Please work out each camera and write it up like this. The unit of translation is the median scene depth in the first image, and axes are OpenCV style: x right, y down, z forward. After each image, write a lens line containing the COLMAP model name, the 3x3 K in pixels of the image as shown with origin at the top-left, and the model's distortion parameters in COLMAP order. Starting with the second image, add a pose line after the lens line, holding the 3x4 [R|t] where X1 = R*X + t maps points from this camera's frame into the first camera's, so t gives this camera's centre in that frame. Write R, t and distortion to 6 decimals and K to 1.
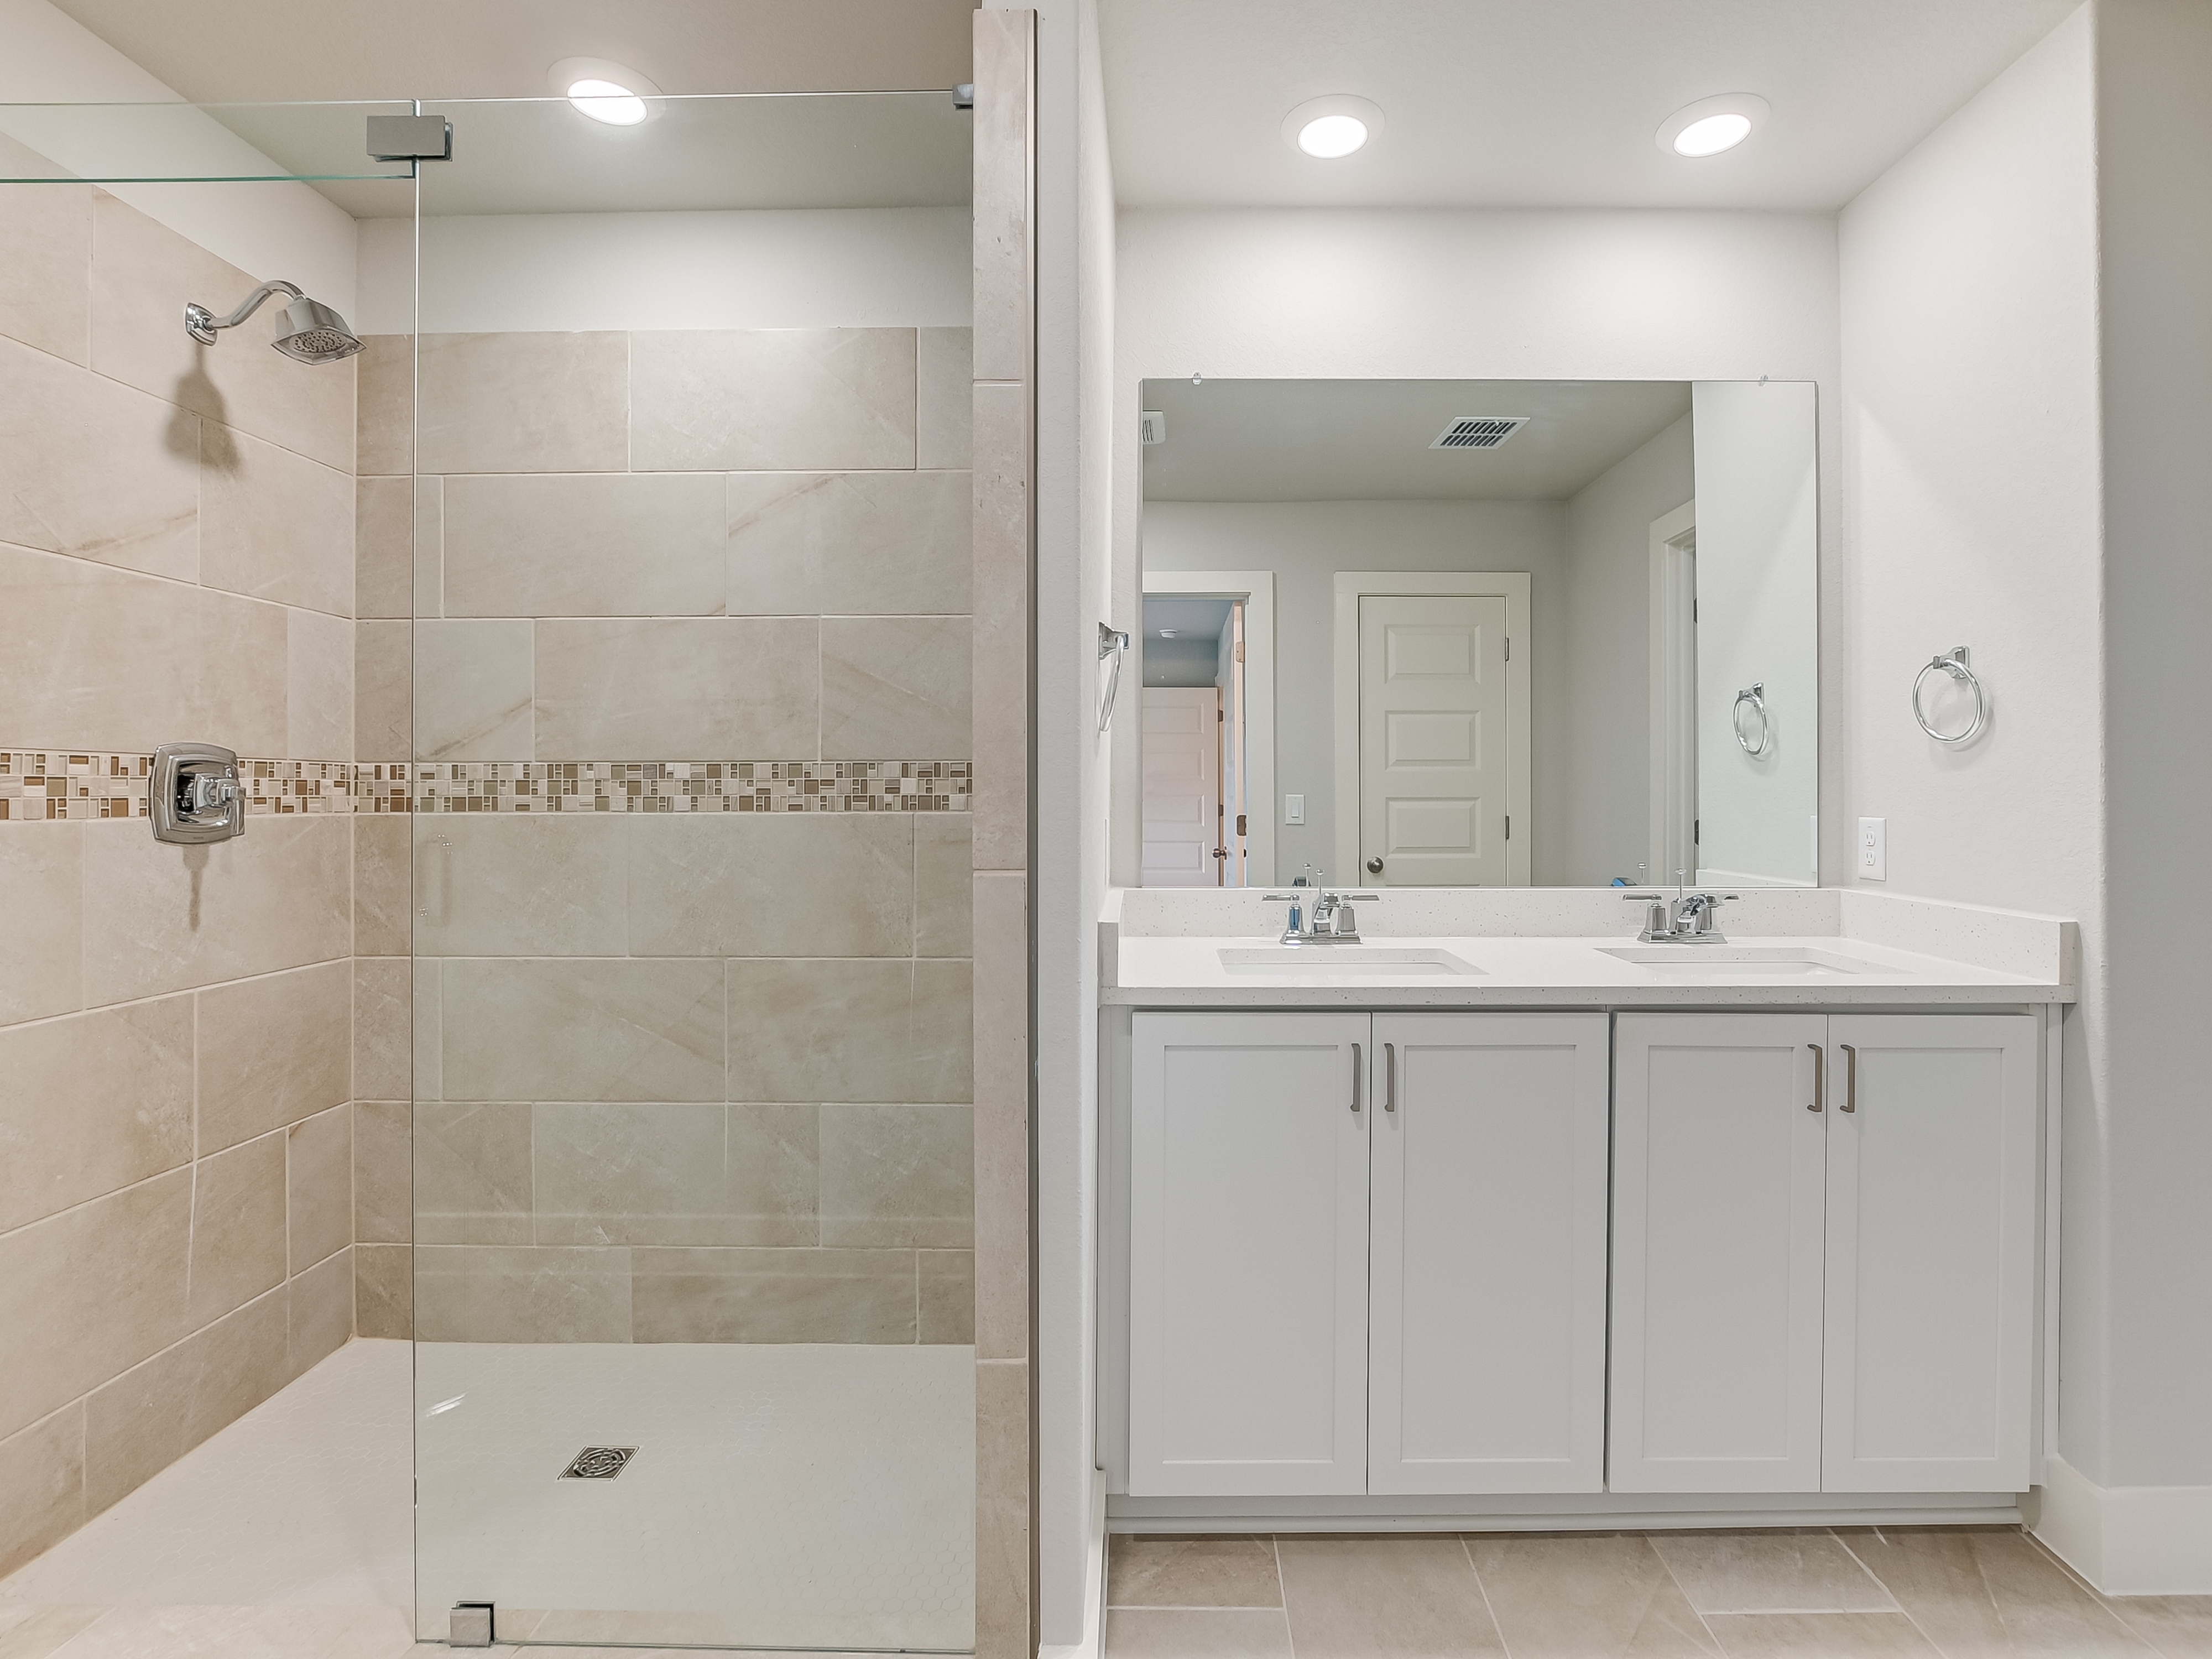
lens RADIAL K [[1112.5, 0, 1106.0], [0, 1112.5, 829.5], [0, 0, 1]] dist [-0.024828, 0.001297]
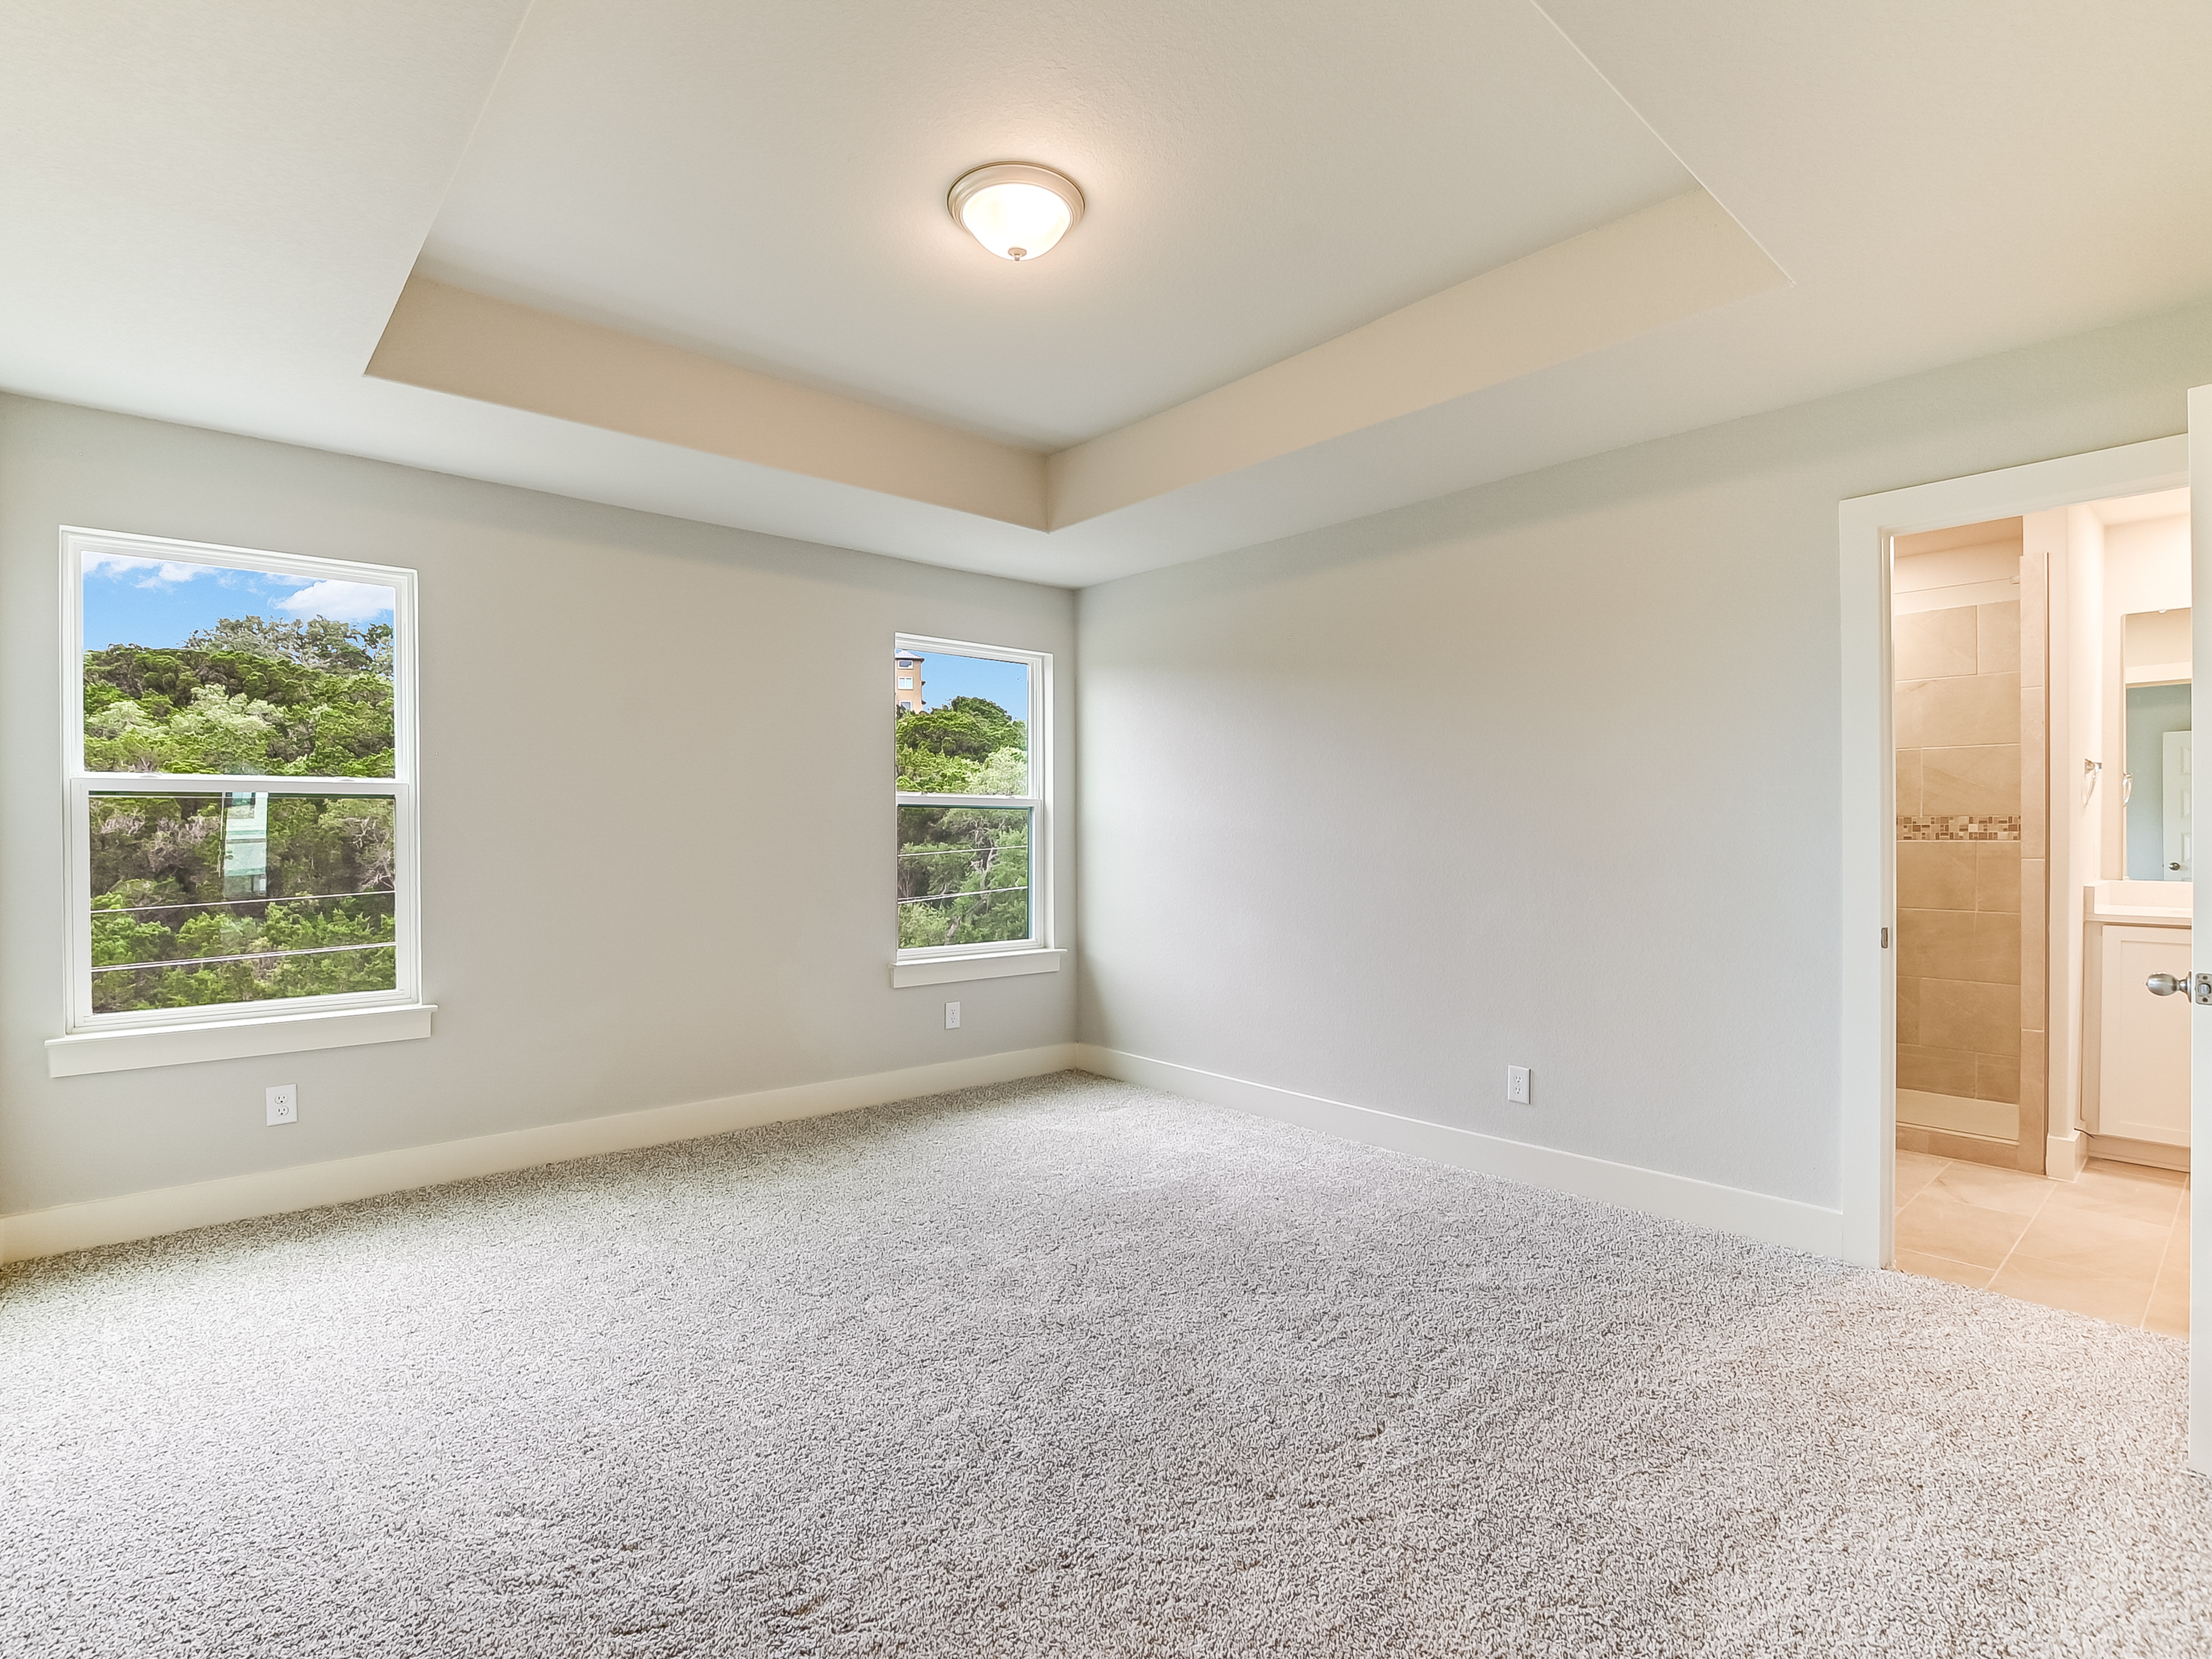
lens RADIAL K [[1112.5, 0, 1106.0], [0, 1112.5, 829.5], [0, 0, 1]] dist [-0.024828, 0.001297]
pose [[0.709683, -0.001242, -0.704520, 0.115215], [-0.020326, 0.999546, -0.022236, 0.042213], [0.704228, 0.030100, 0.709335, -1.595806]]
